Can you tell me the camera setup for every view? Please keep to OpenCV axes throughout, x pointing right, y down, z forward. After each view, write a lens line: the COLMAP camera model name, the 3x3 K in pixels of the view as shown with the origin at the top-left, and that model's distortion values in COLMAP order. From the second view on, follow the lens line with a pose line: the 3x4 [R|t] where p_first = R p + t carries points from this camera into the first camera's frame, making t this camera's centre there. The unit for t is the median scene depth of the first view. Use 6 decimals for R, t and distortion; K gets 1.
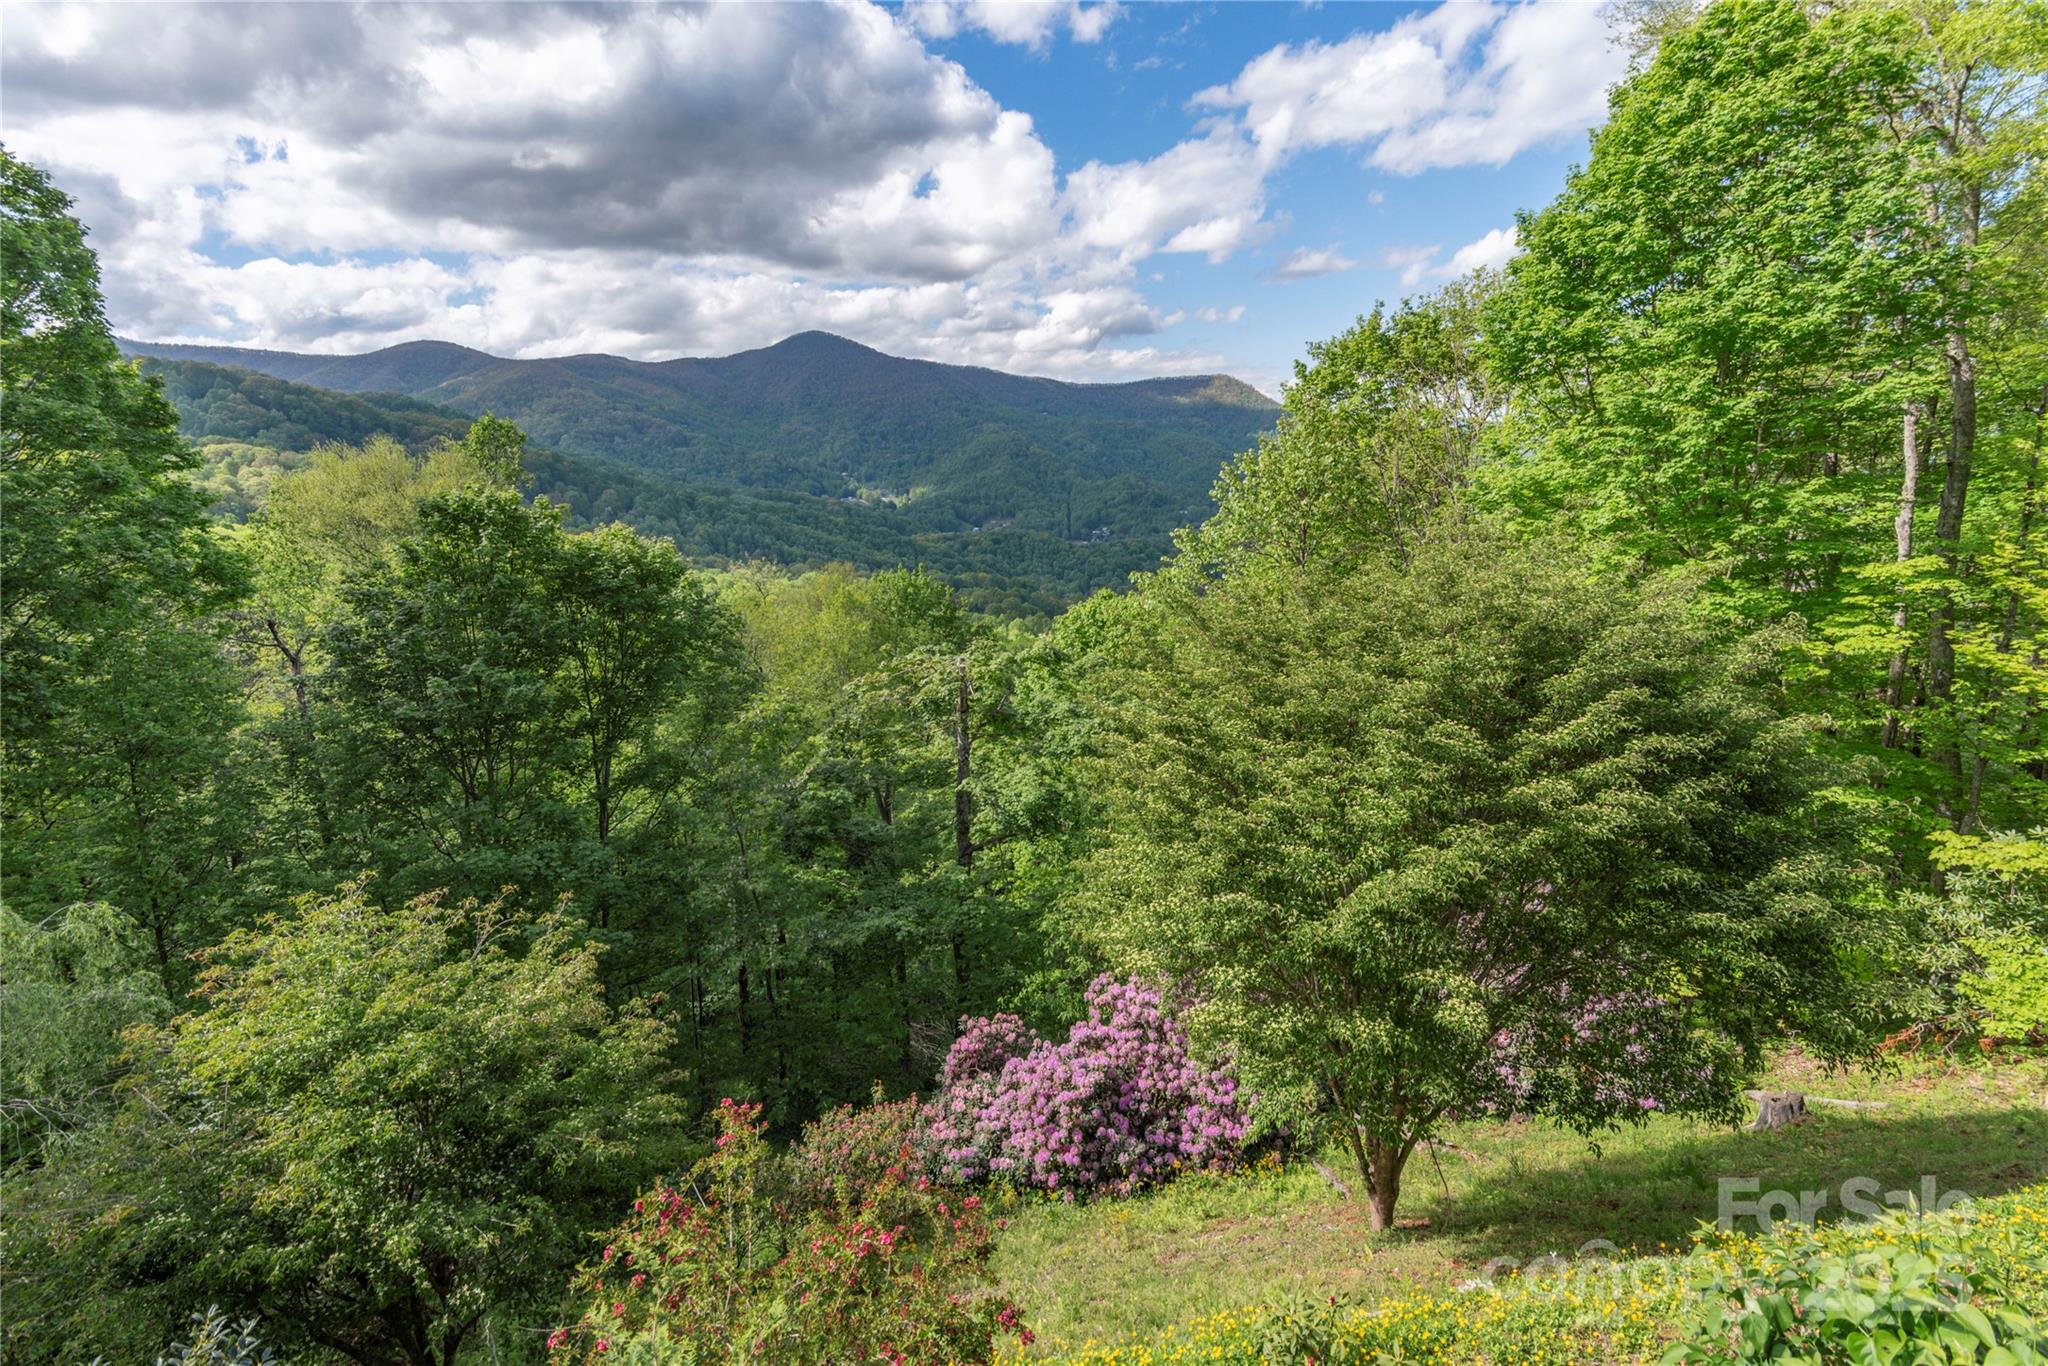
lens RADIAL K [[1004.0, 0, 1025.2], [0, 1004.0, 680.8], [0, 0, 1]] dist [0.012860, 0.000252]
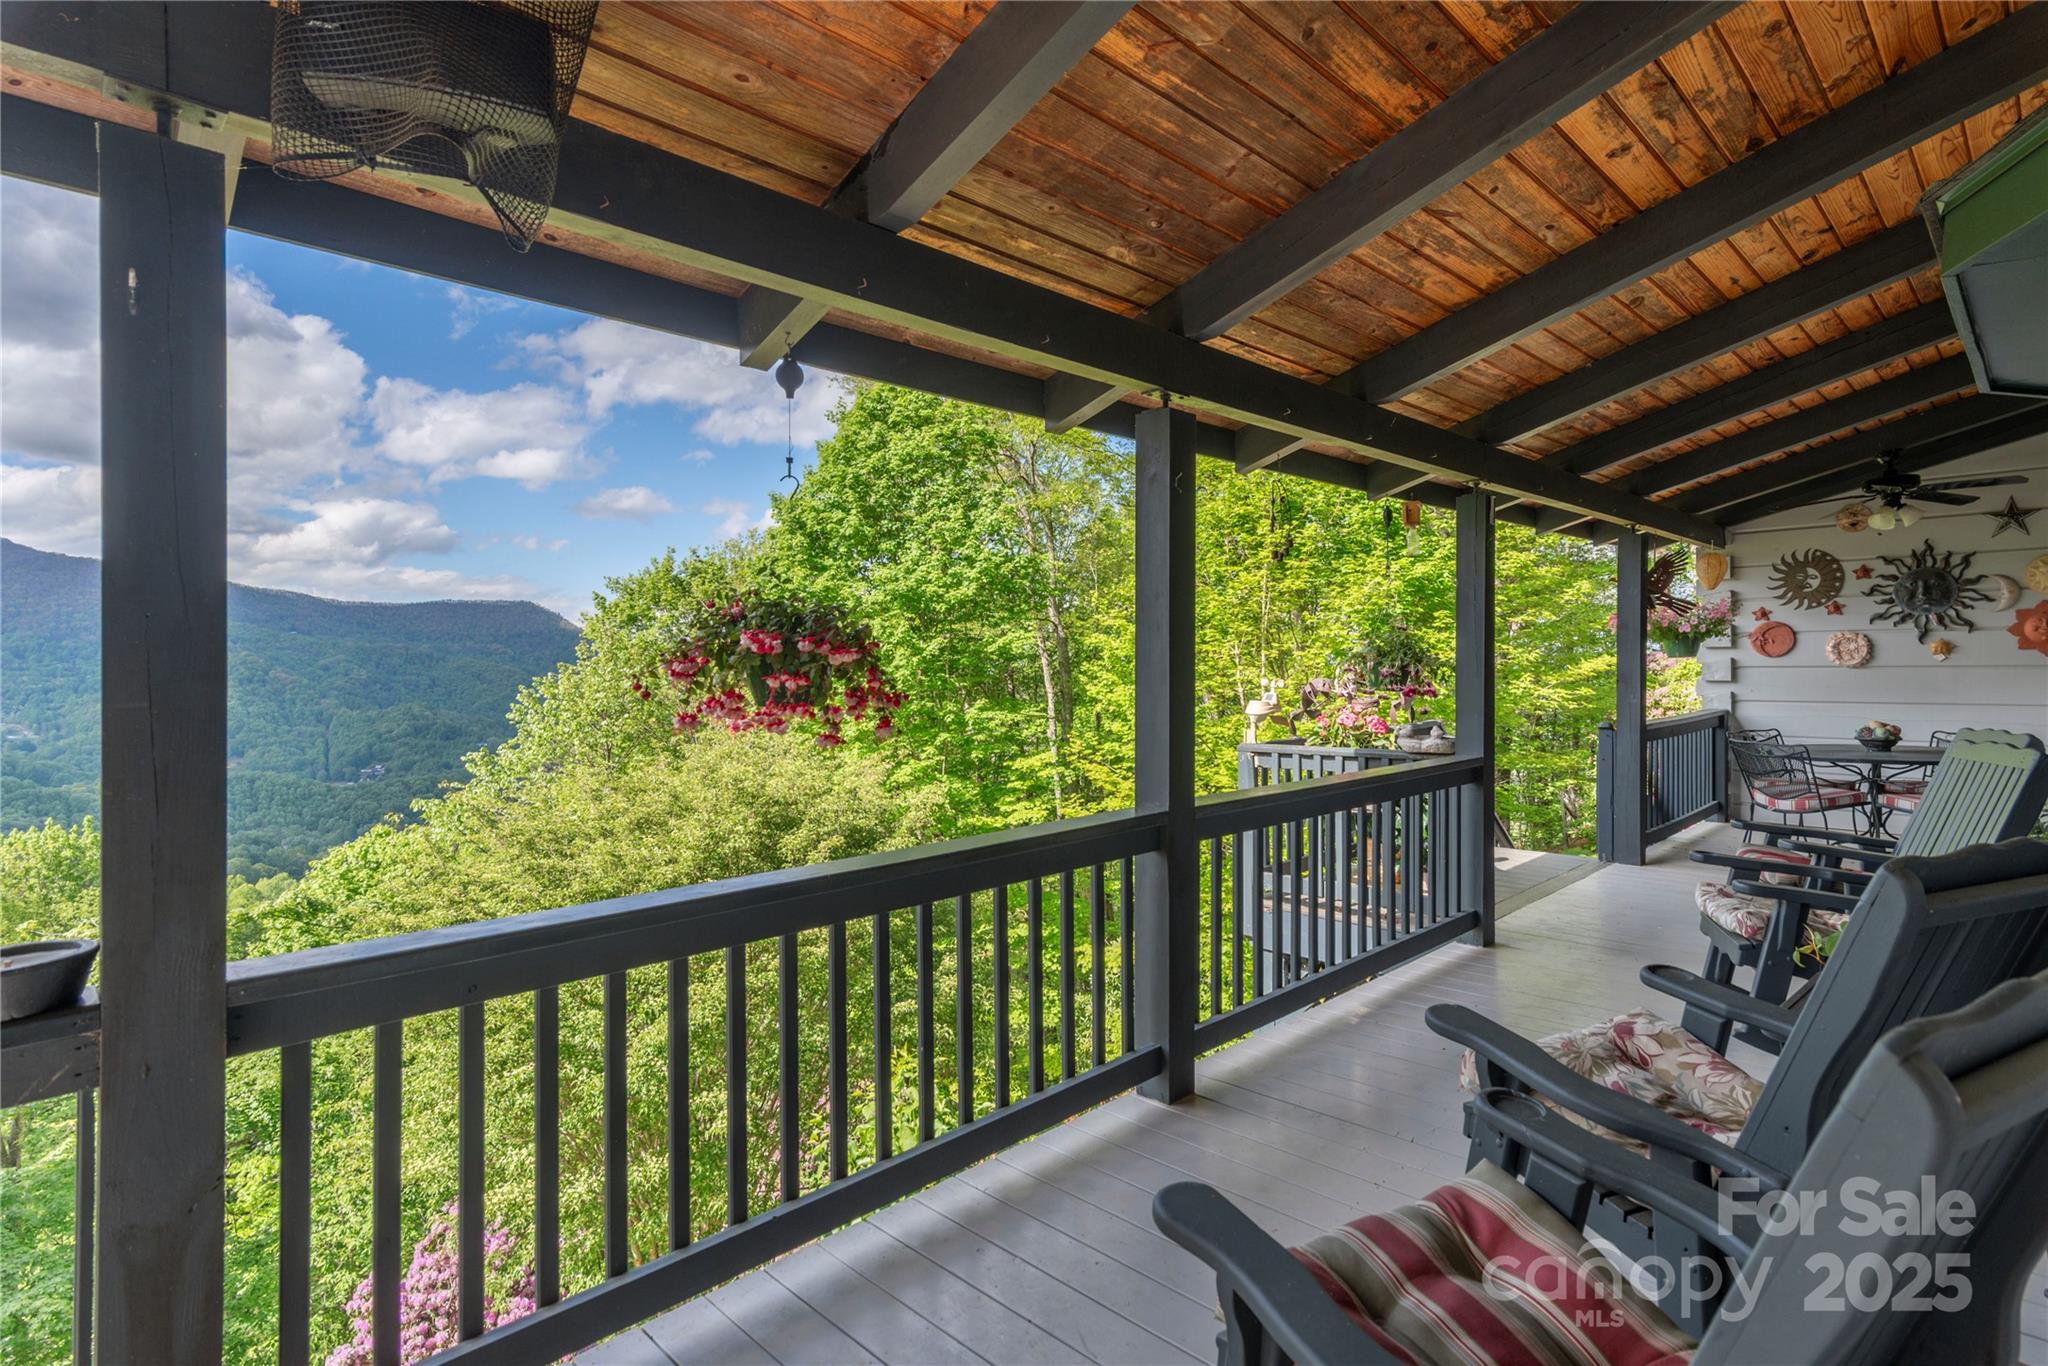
lens RADIAL K [[1004.0, 0, 1020.0], [0, 1004.0, 671.6], [0, 0, 1]] dist [0.012860, 0.000252]
pose [[0.800103, 0.018879, 0.599566, -0.011377], [0.121038, 0.973865, -0.192188, 0.034773], [-0.587525, 0.226340, 0.776907, -0.118586]]
